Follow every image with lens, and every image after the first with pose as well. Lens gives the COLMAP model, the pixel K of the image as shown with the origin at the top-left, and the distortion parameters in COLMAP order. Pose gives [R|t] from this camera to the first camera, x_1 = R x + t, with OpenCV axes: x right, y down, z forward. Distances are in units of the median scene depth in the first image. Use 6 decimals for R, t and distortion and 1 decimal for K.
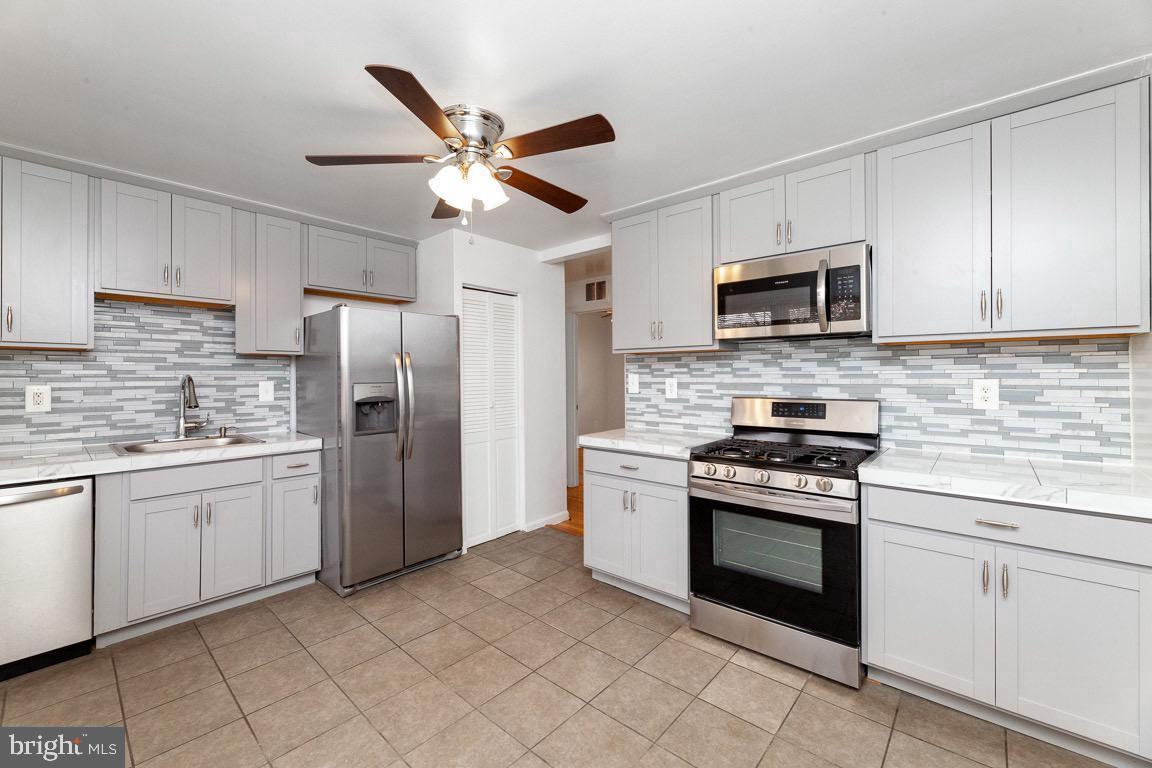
lens RADIAL K [[464.0, 0, 576.7], [0, 464.0, 375.5], [0, 0, 1]] dist [-0.000024, -0.000108]
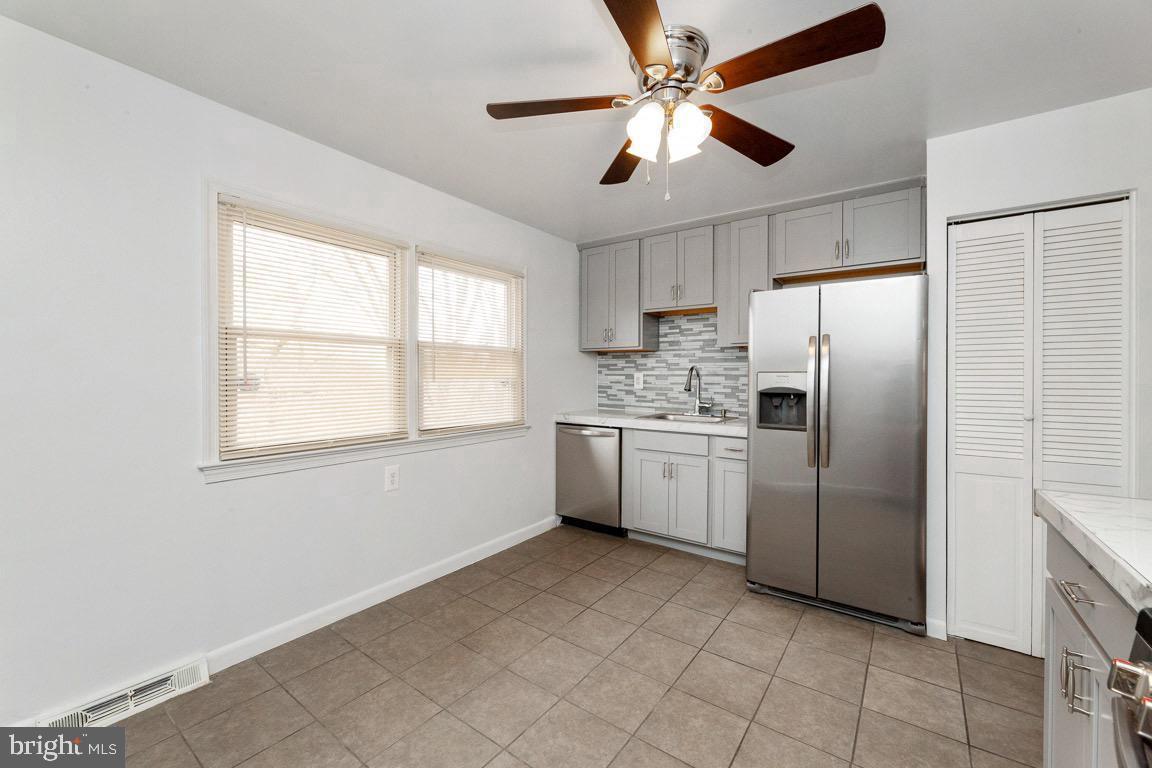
lens RADIAL K [[464.0, 0, 577.2], [0, 464.0, 380.4], [0, 0, 1]] dist [-0.000024, -0.000108]
pose [[0.100006, 0.016916, -0.994843, 0.448761], [-0.002488, 0.999857, 0.016751, 0.019481], [0.994984, 0.000800, 0.100034, 0.564655]]
